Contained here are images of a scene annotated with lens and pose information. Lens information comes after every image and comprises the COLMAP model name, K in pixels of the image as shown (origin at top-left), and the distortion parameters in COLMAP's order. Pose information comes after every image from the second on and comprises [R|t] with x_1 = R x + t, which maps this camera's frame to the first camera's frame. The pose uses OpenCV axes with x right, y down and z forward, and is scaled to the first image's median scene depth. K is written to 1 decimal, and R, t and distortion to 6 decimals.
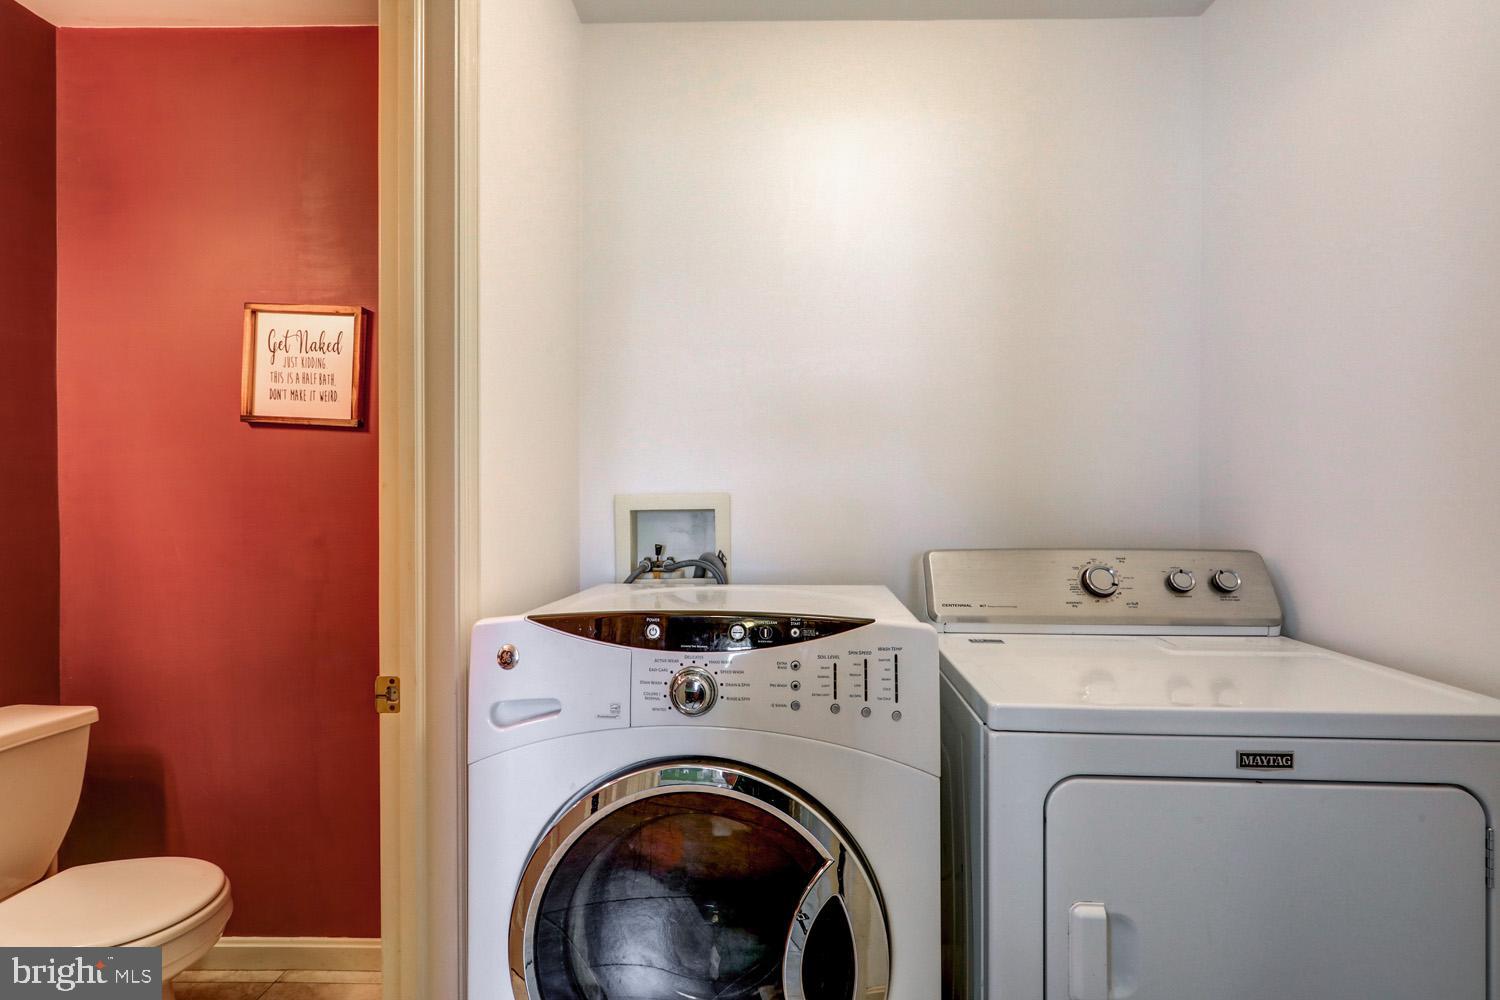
lens RADIAL K [[717.8, 0, 752.7], [0, 717.8, 491.9], [0, 0, 1]] dist [-0.005078, 0.001372]
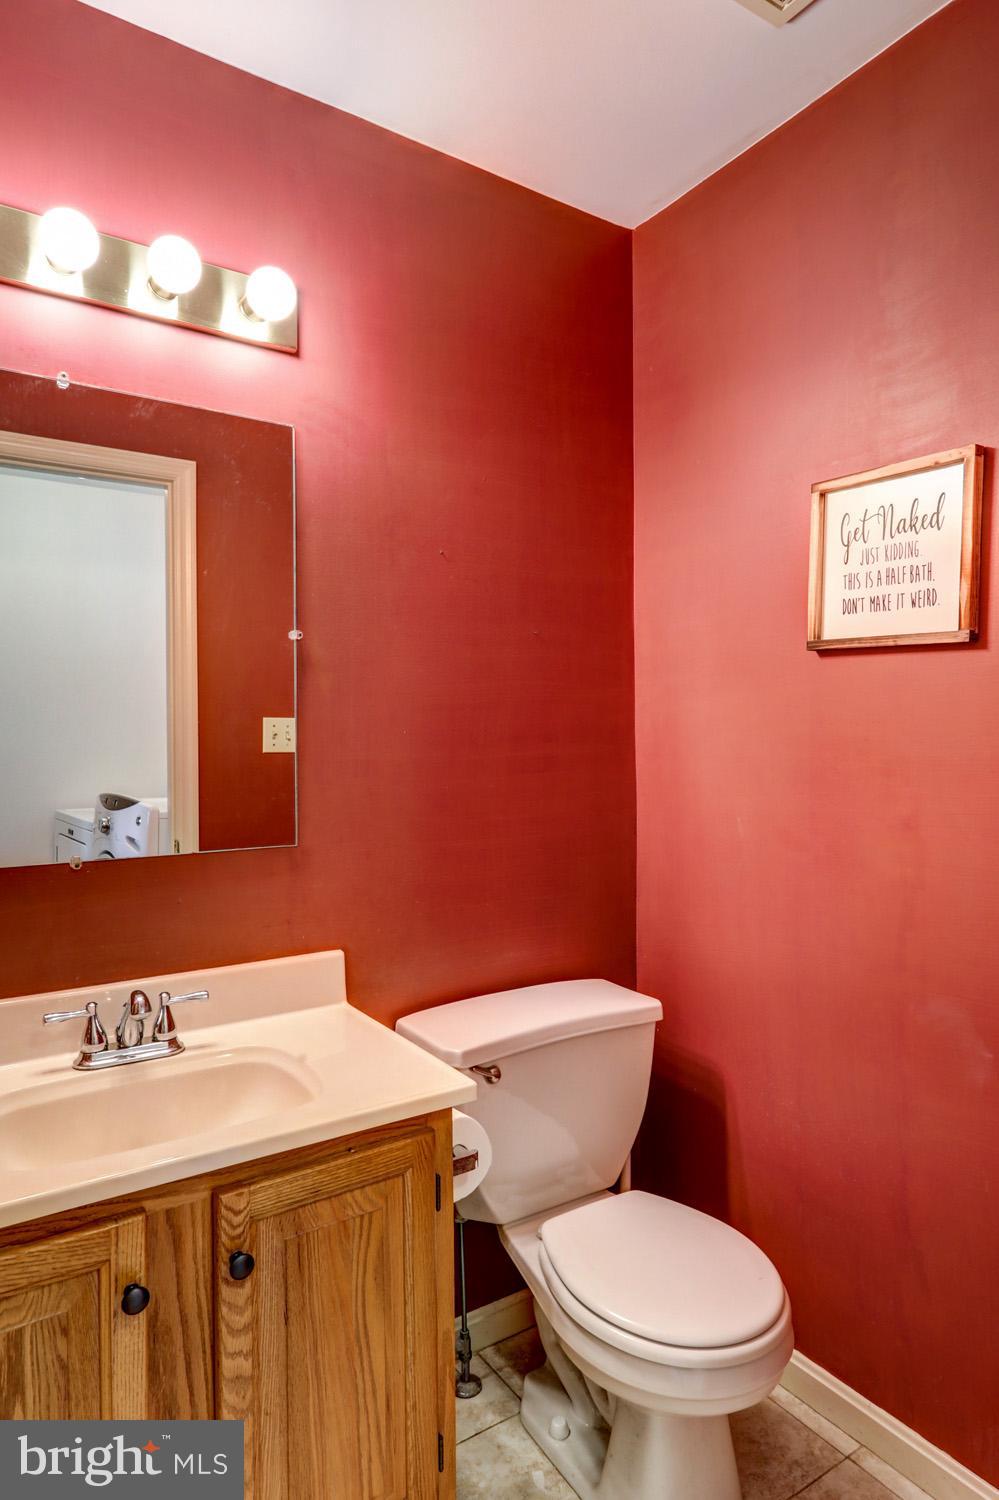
lens RADIAL K [[904.7, 0, 500.4], [0, 904.7, 751.0], [0, 0, 1]] dist [-0.004139, 0.000723]
pose [[0.572044, 0.001820, -0.820221, -0.143628], [0.001894, 0.999992, 0.003540, -0.000367], [0.820221, -0.003579, 0.572036, 0.224095]]
